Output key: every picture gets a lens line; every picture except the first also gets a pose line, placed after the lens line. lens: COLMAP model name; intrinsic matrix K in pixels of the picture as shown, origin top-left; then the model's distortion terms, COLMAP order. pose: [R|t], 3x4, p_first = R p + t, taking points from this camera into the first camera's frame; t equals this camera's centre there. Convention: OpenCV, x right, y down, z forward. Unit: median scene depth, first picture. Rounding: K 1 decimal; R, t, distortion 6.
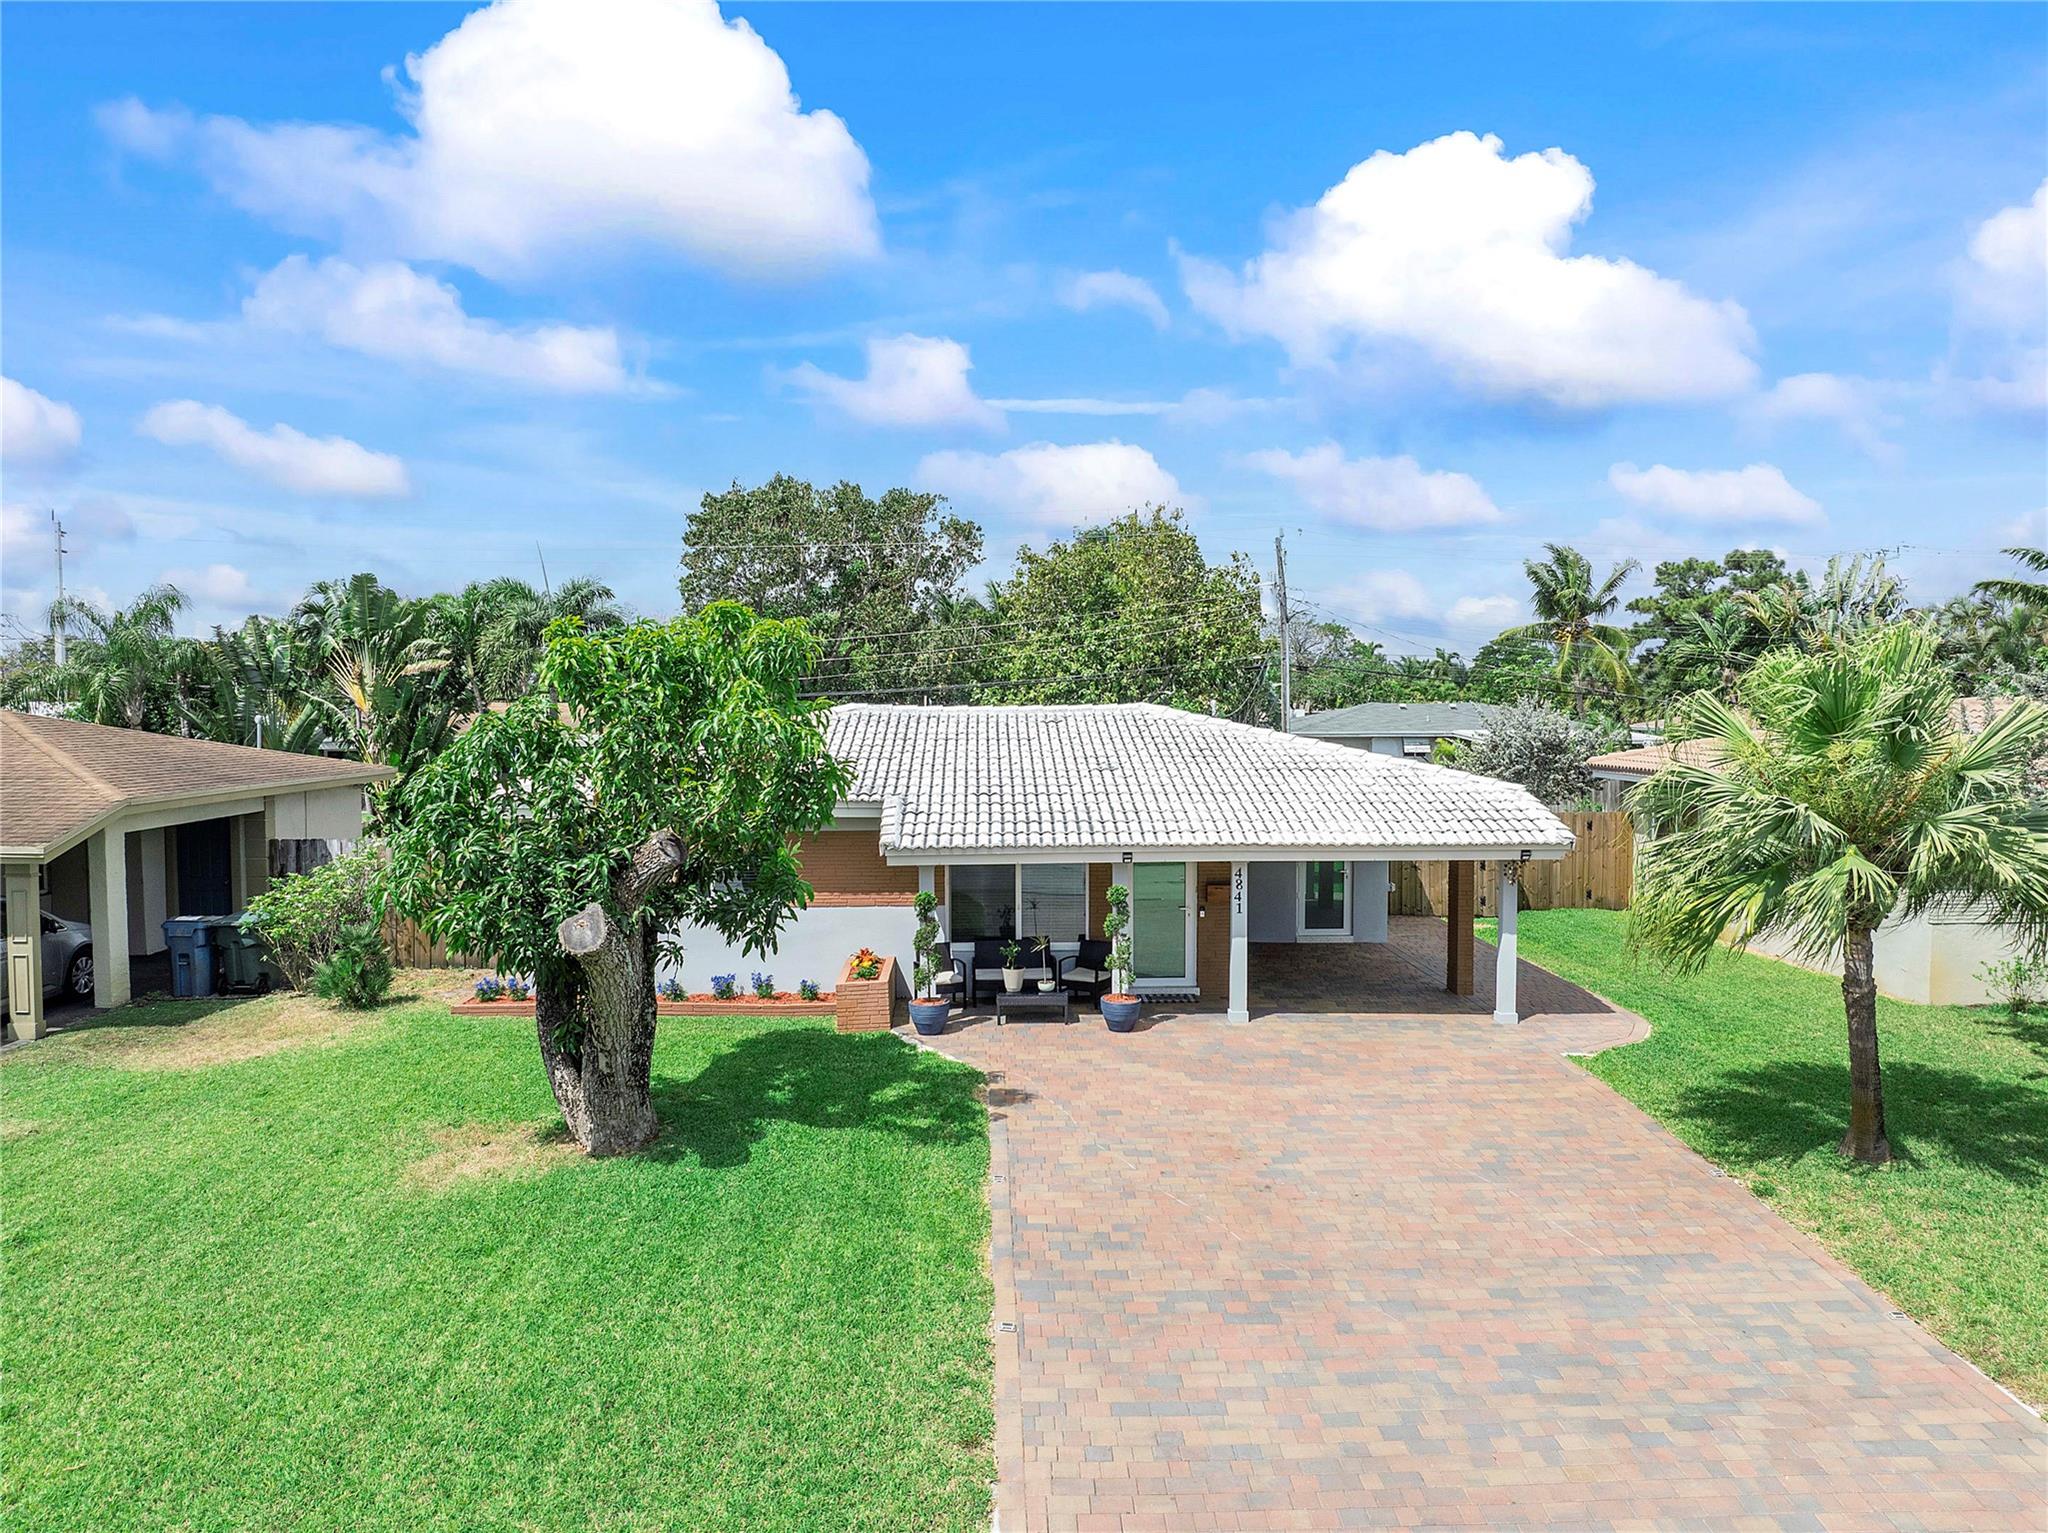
lens RADIAL K [[1470.8, 0, 1020.0], [0, 1470.8, 766.7], [0, 0, 1]] dist [-0.036640, -0.009285]
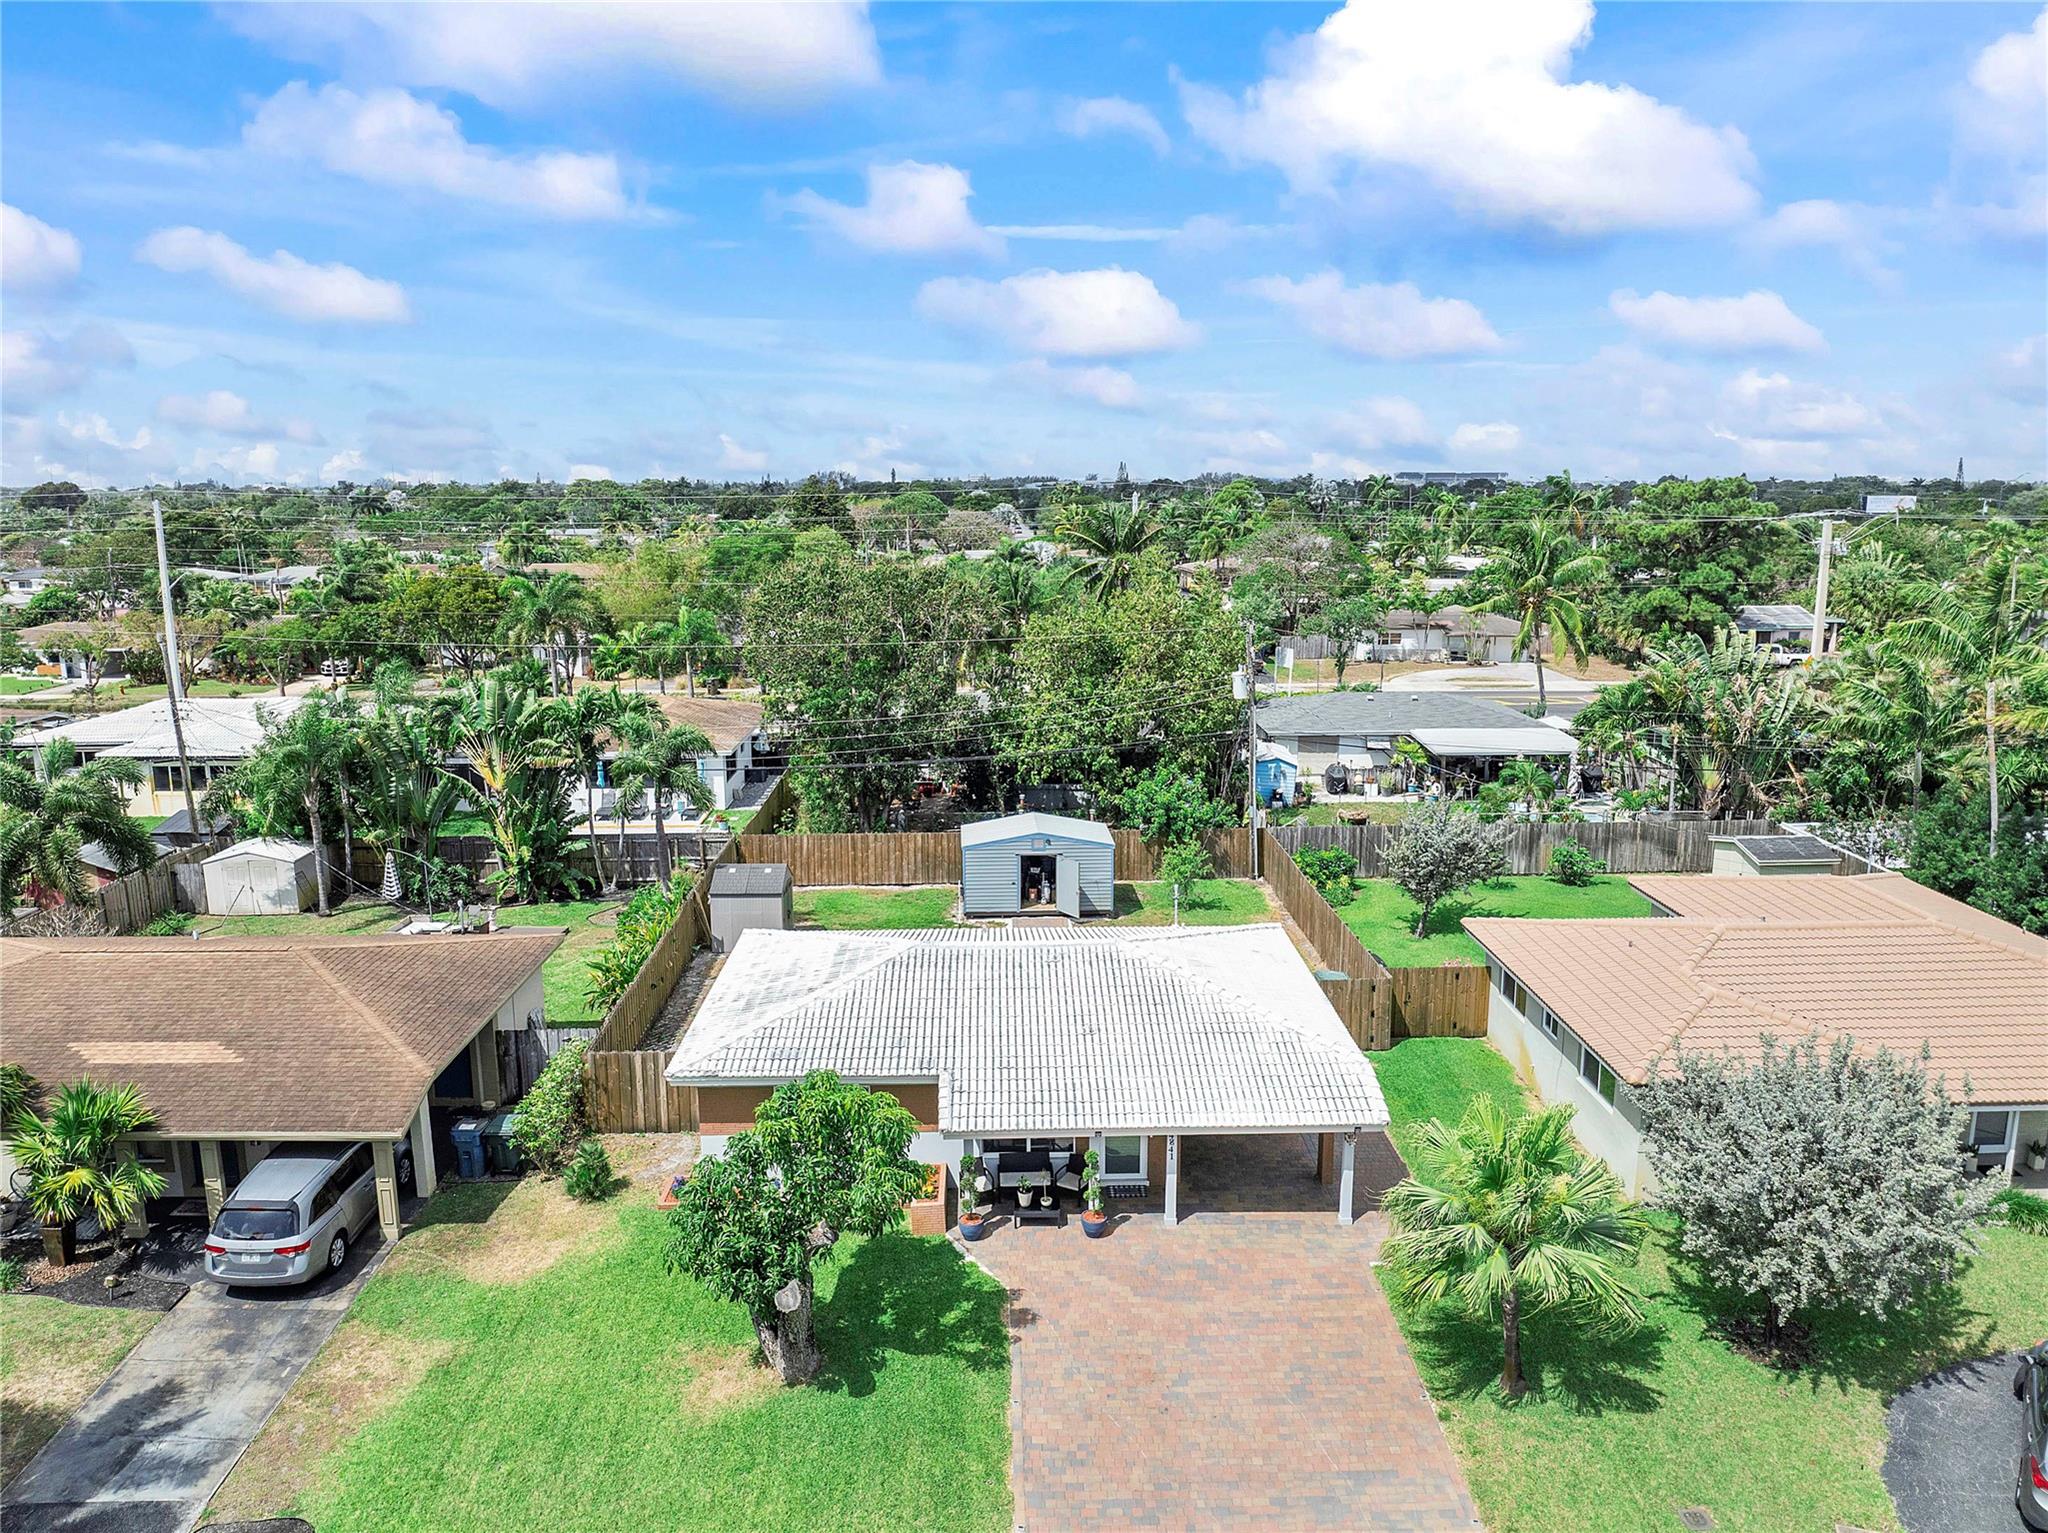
lens RADIAL K [[1470.8, 0, 1015.4], [0, 1470.8, 757.3], [0, 0, 1]] dist [-0.036640, -0.009285]
pose [[0.999902, -0.002453, -0.013758, 0.009513], [0.004280, 0.990915, 0.134421, -0.645454], [0.013303, -0.134467, 0.990829, -0.576026]]
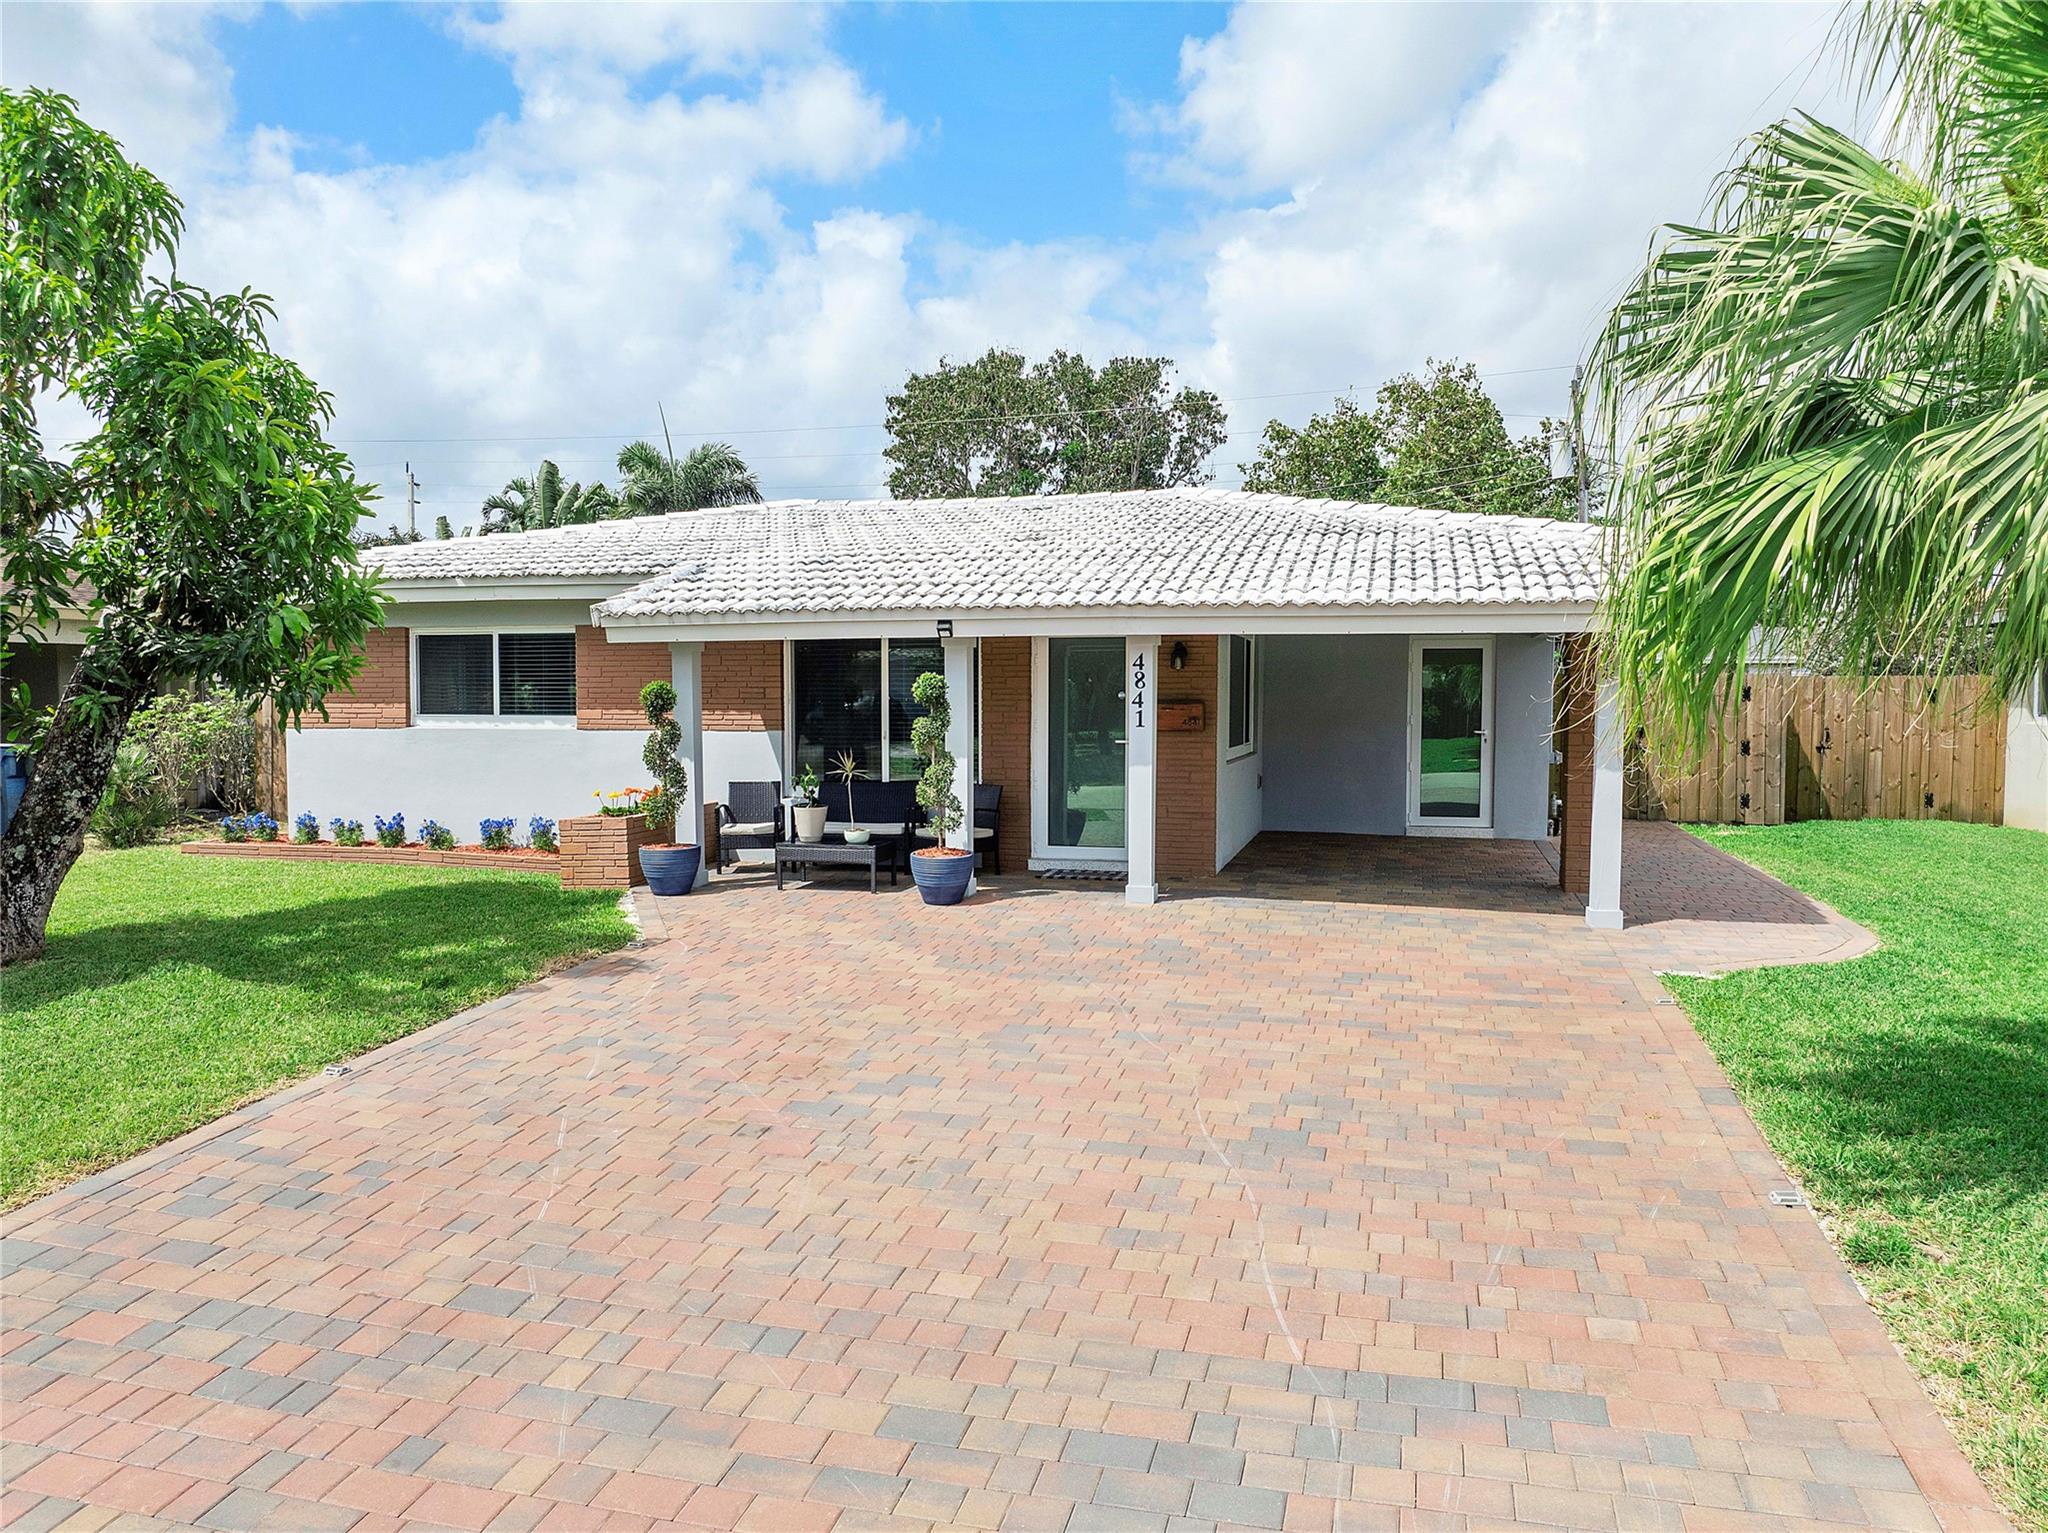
lens RADIAL K [[1470.8, 0, 1011.9], [0, 1470.8, 787.0], [0, 0, 1]] dist [-0.036640, -0.009285]
pose [[0.957582, 0.021064, -0.287389, 0.339159], [-0.014562, 0.999588, 0.024743, 0.135330], [0.287792, -0.019509, 0.957494, 0.473083]]
